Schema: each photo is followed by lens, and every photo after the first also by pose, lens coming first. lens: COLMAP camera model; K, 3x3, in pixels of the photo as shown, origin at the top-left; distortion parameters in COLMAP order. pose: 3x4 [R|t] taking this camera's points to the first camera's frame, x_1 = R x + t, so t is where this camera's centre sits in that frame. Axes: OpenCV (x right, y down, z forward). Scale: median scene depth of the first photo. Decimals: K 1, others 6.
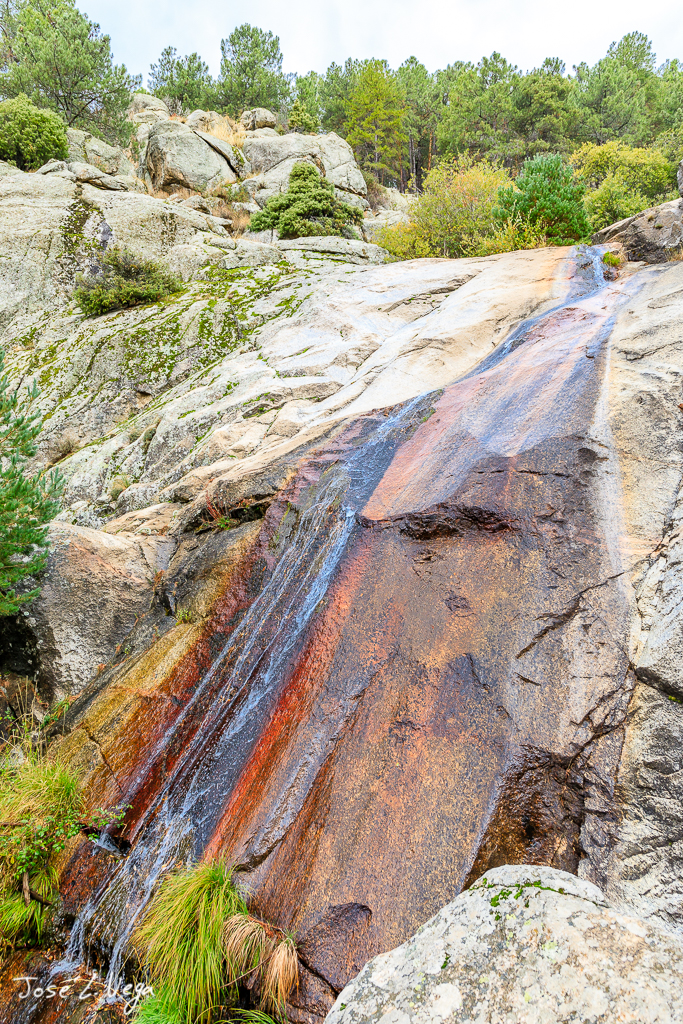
lens RADIAL K [[701.1, 0, 347.2], [0, 701.1, 510.7], [0, 0, 1]] dist [-0.003161, 0.001858]
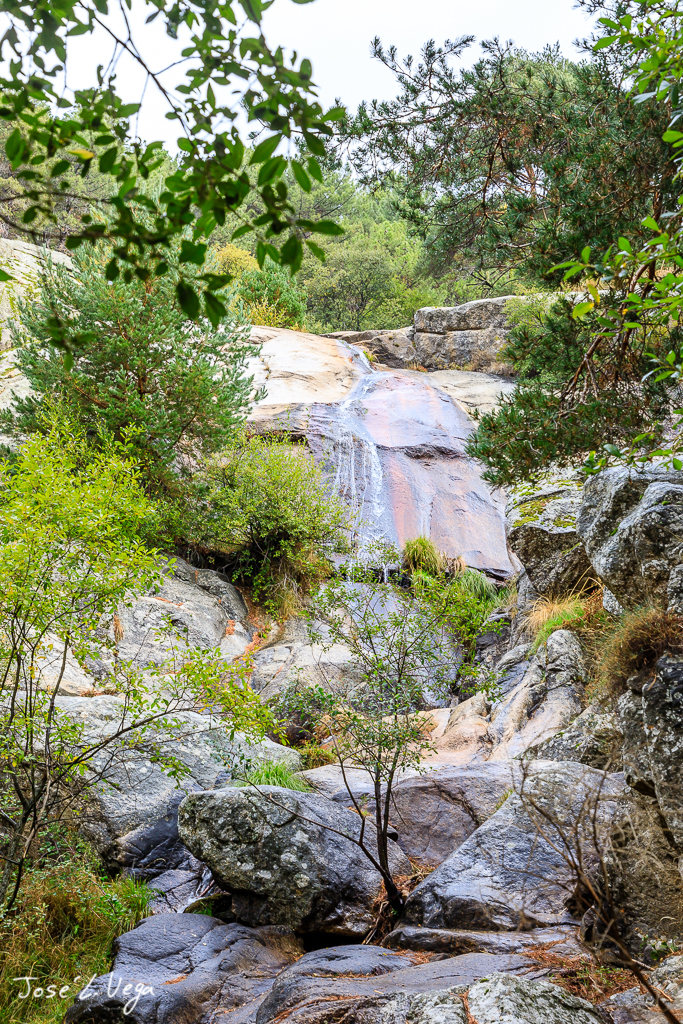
lens RADIAL K [[1514.2, 0, 342.1], [0, 1514.2, 511.0], [0, 0, 1]] dist [0.063358, 0.000000]
pose [[0.714001, 0.220166, 0.664628, -1.483912], [-0.047369, 0.962287, -0.267882, 0.695748], [-0.698541, 0.159785, 0.697502, -0.952848]]
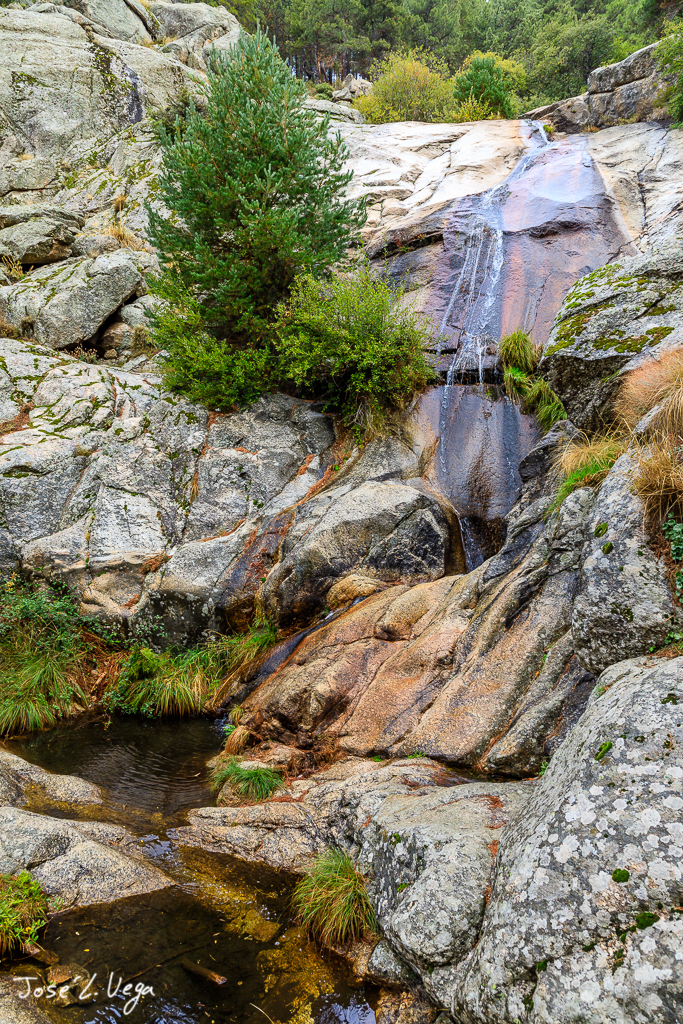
lens RADIAL K [[701.1, 0, 333.4], [0, 701.1, 515.1], [0, 0, 1]] dist [-0.003161, 0.001858]
pose [[0.951030, -0.062868, 0.302639, -0.641804], [0.023843, 0.991101, 0.130961, 0.311576], [-0.308179, -0.117332, 0.944065, -0.518902]]
